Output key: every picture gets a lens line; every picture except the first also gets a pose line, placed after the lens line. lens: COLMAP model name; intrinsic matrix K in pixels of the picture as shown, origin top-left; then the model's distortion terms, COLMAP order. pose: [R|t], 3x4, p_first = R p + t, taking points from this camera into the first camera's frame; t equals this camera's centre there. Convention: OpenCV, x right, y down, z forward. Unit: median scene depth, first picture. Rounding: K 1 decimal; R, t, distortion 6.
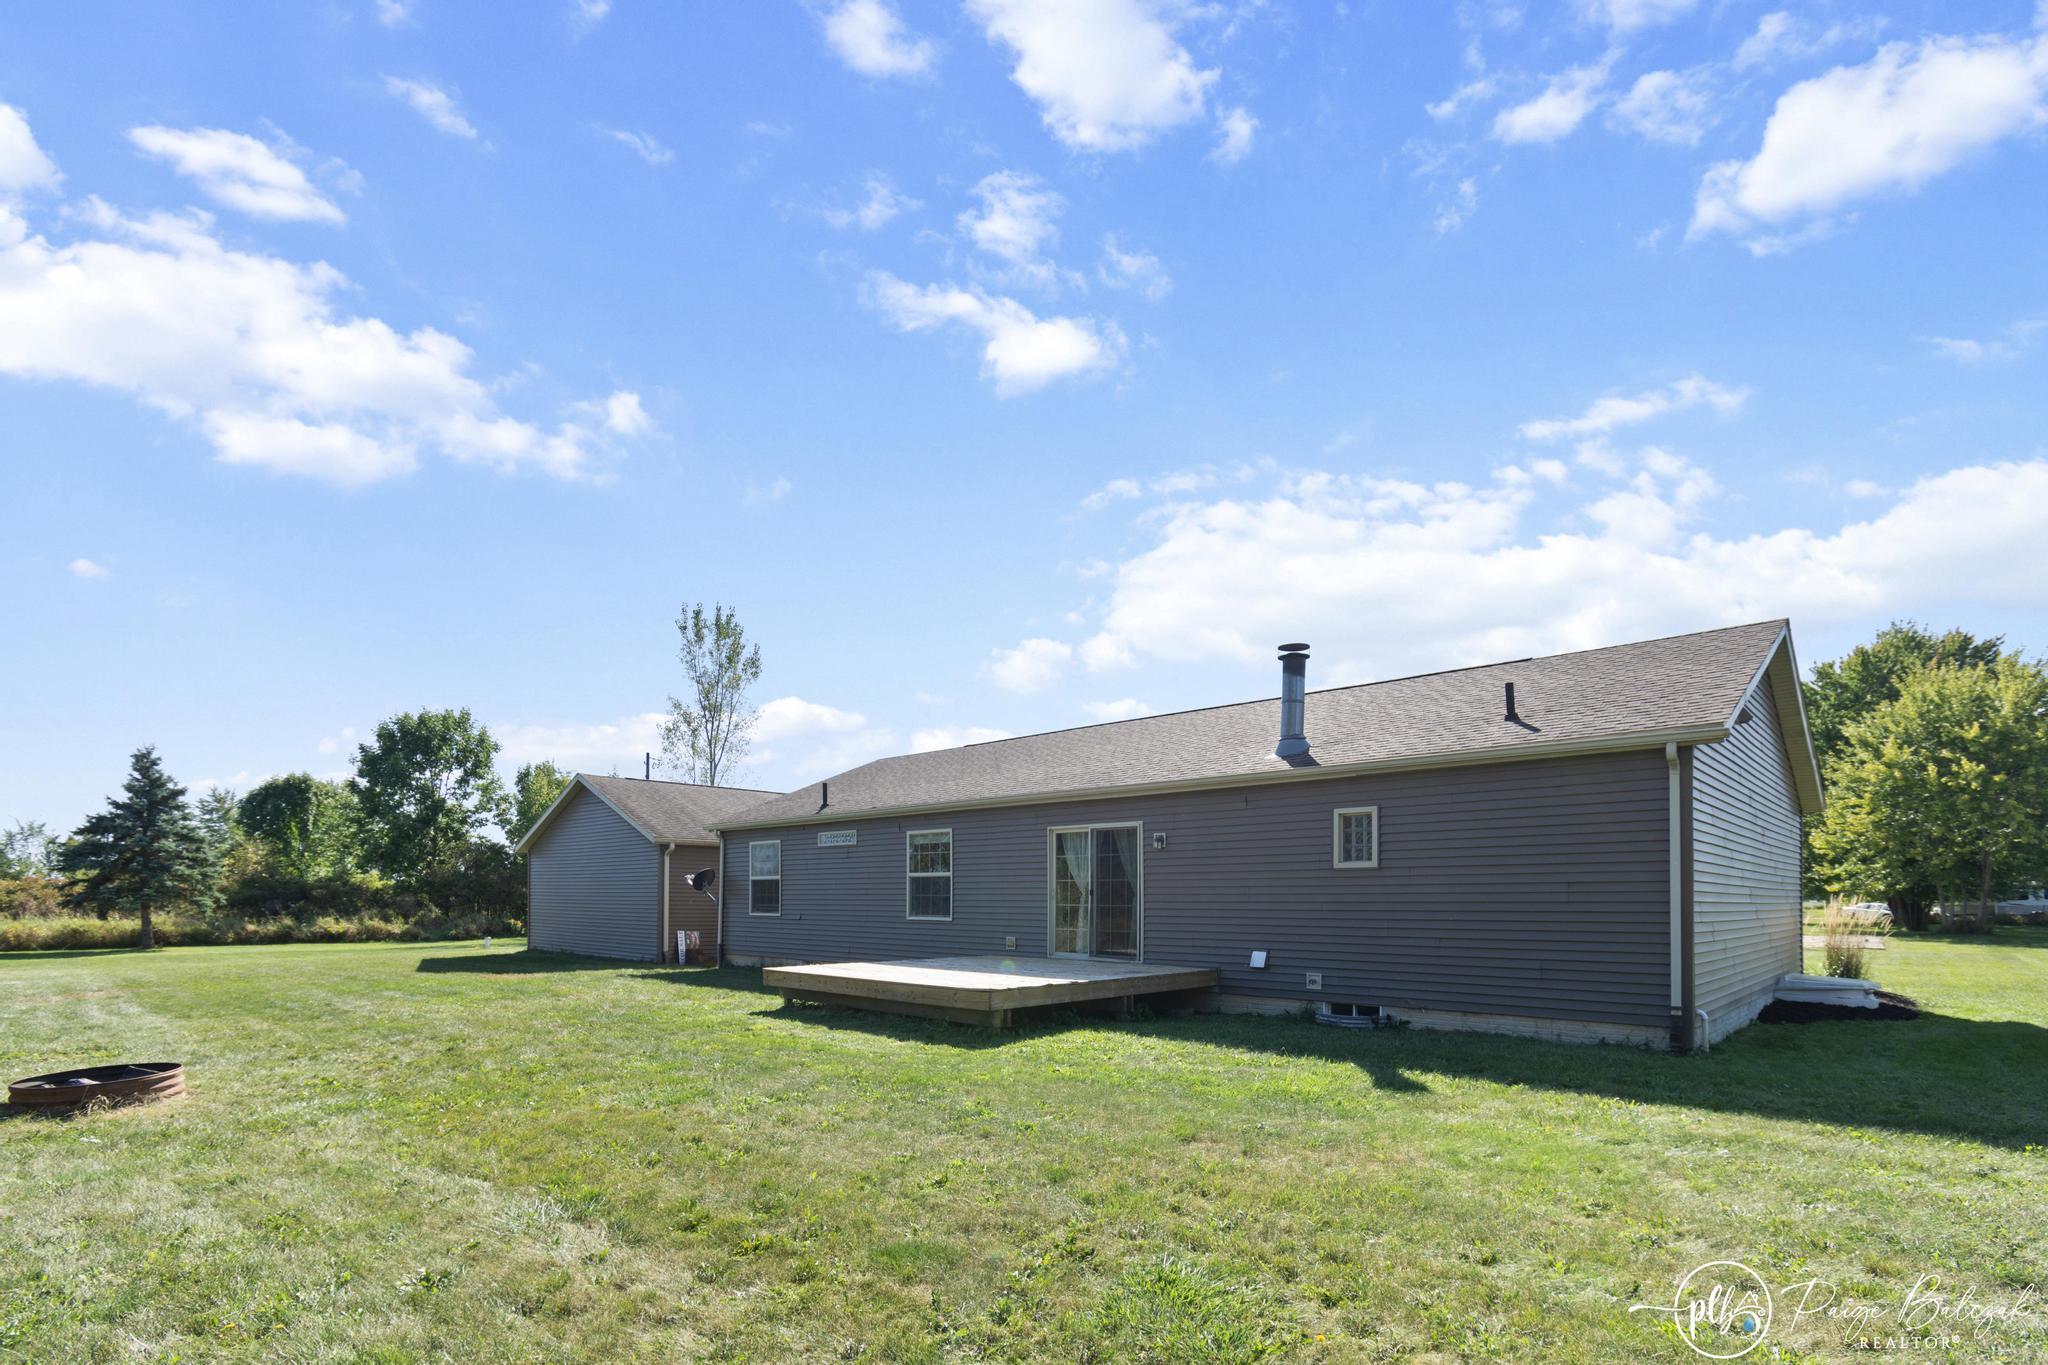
lens RADIAL K [[940.7, 0, 1023.8], [0, 940.7, 683.1], [0, 0, 1]] dist [0.001646, 0.000225]
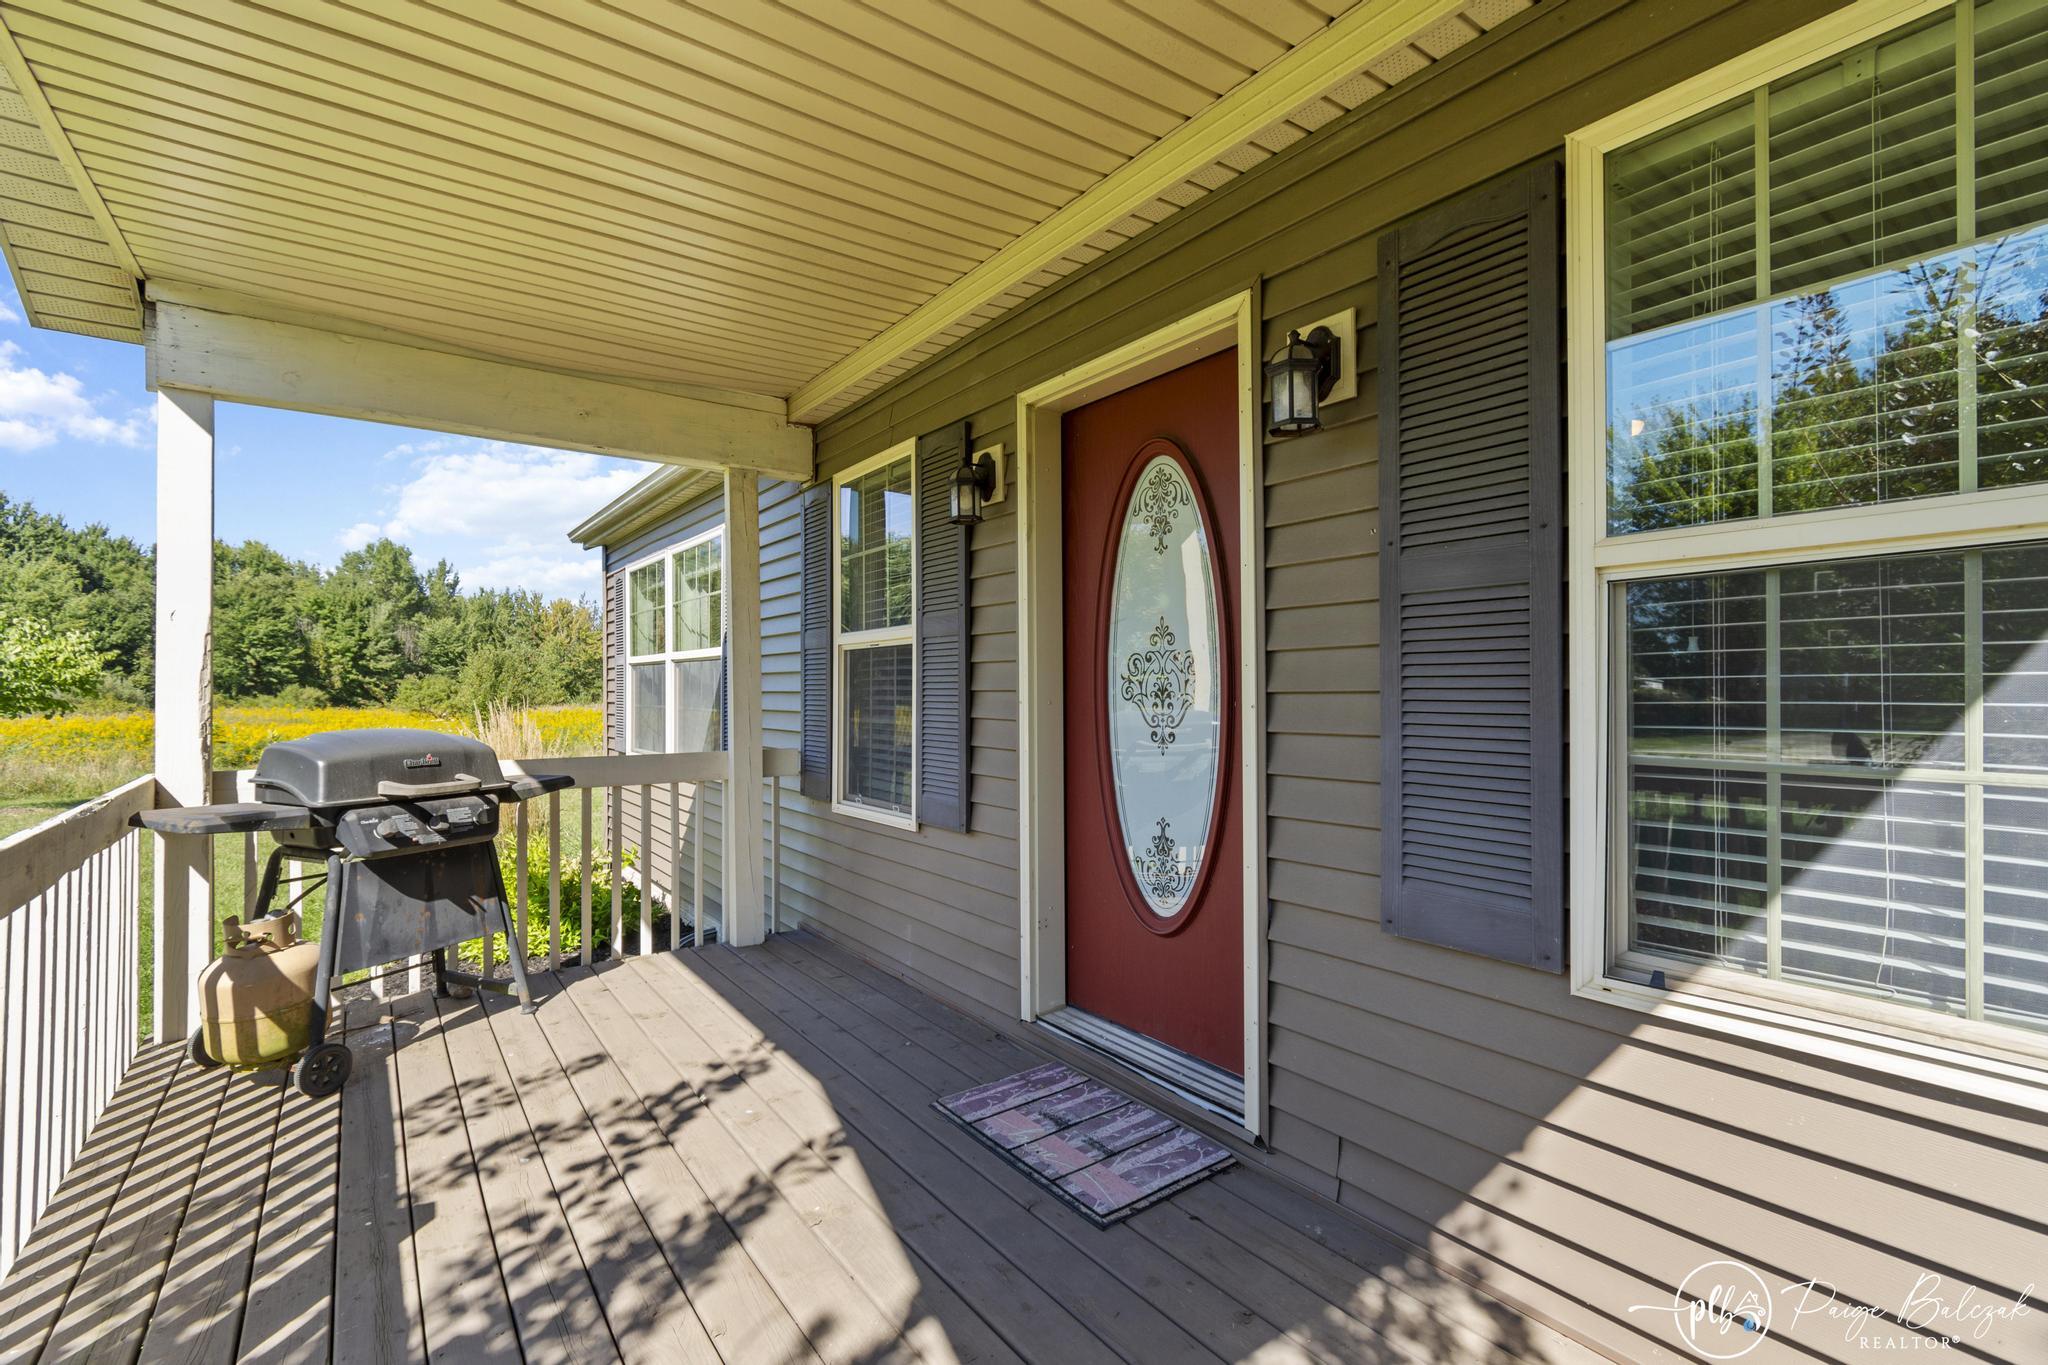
lens RADIAL K [[940.7, 0, 1023.6], [0, 940.7, 682.7], [0, 0, 1]] dist [0.001646, 0.000225]
pose [[0.999964, -0.008255, -0.002181, 1.440950], [0.008256, 0.999966, 0.000112, 0.307837], [0.002180, -0.000130, 0.999998, -1.027834]]
